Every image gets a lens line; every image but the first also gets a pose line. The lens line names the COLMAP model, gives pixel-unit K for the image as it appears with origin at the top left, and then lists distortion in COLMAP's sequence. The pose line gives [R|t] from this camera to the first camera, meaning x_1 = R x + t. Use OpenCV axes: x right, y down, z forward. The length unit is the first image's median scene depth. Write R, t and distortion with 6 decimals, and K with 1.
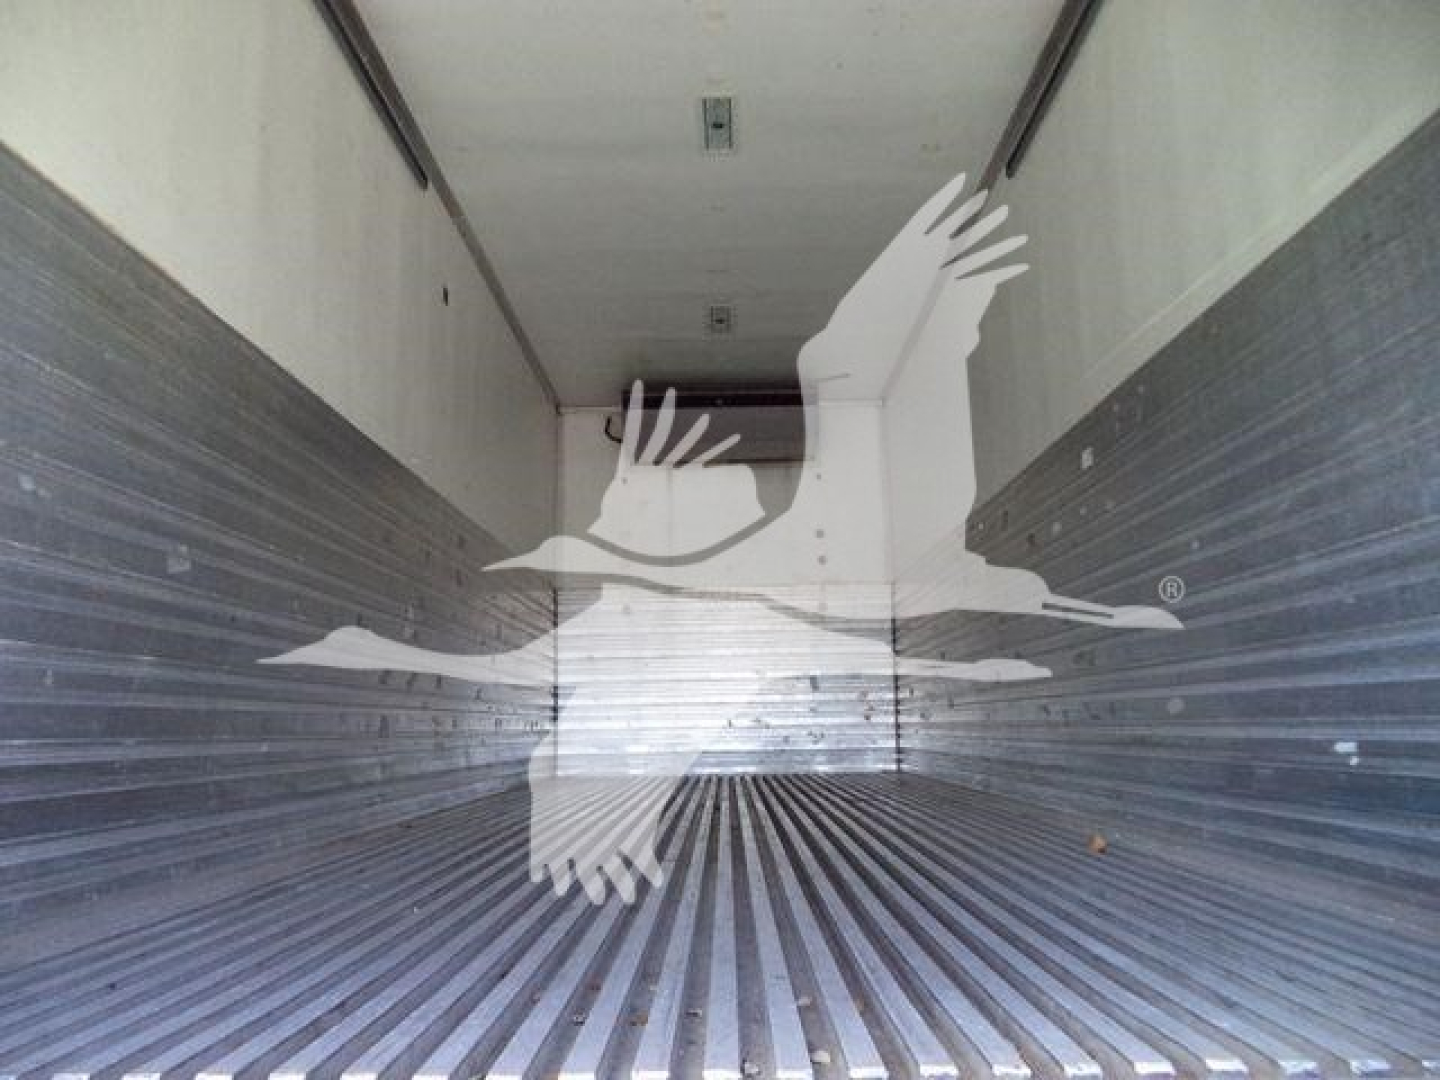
lens RADIAL K [[1169.9, 0, 709.6], [0, 1169.9, 538.3], [0, 0, 1]] dist [-0.018826, -0.014534]
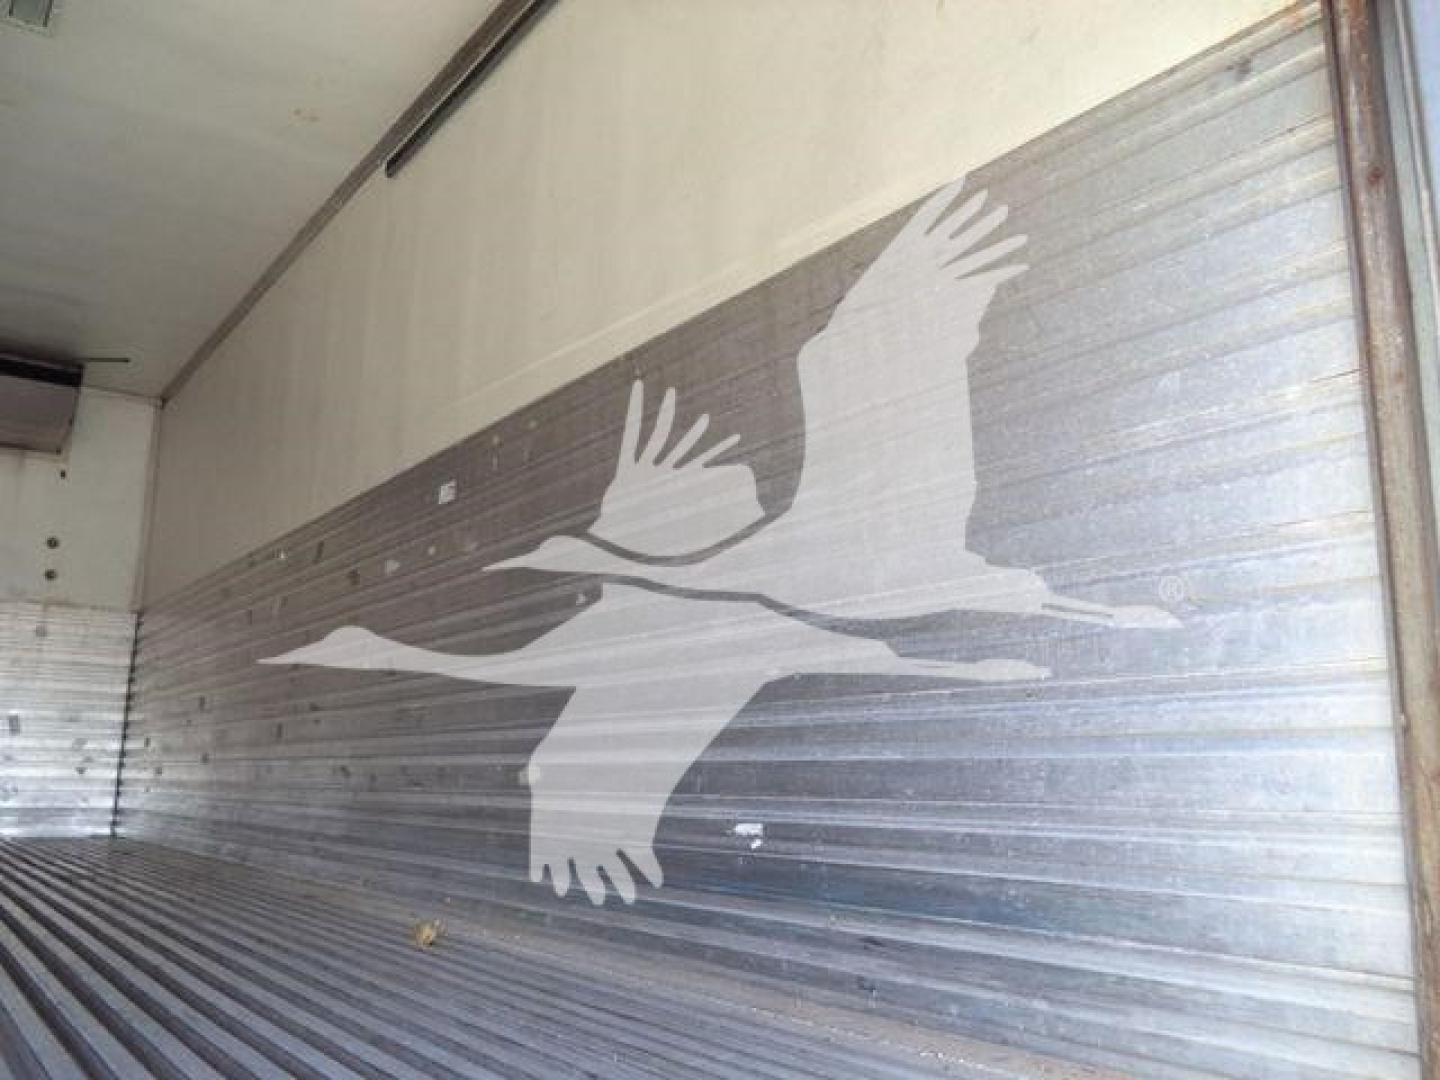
lens RADIAL K [[1169.9, 0, 730.9], [0, 1169.9, 531.7], [0, 0, 1]] dist [-0.018826, -0.014534]
pose [[0.790857, 0.153553, 0.592424, -0.028870], [-0.120577, 0.988133, -0.095153, 0.018089], [-0.600005, 0.003820, 0.799987, 0.132344]]
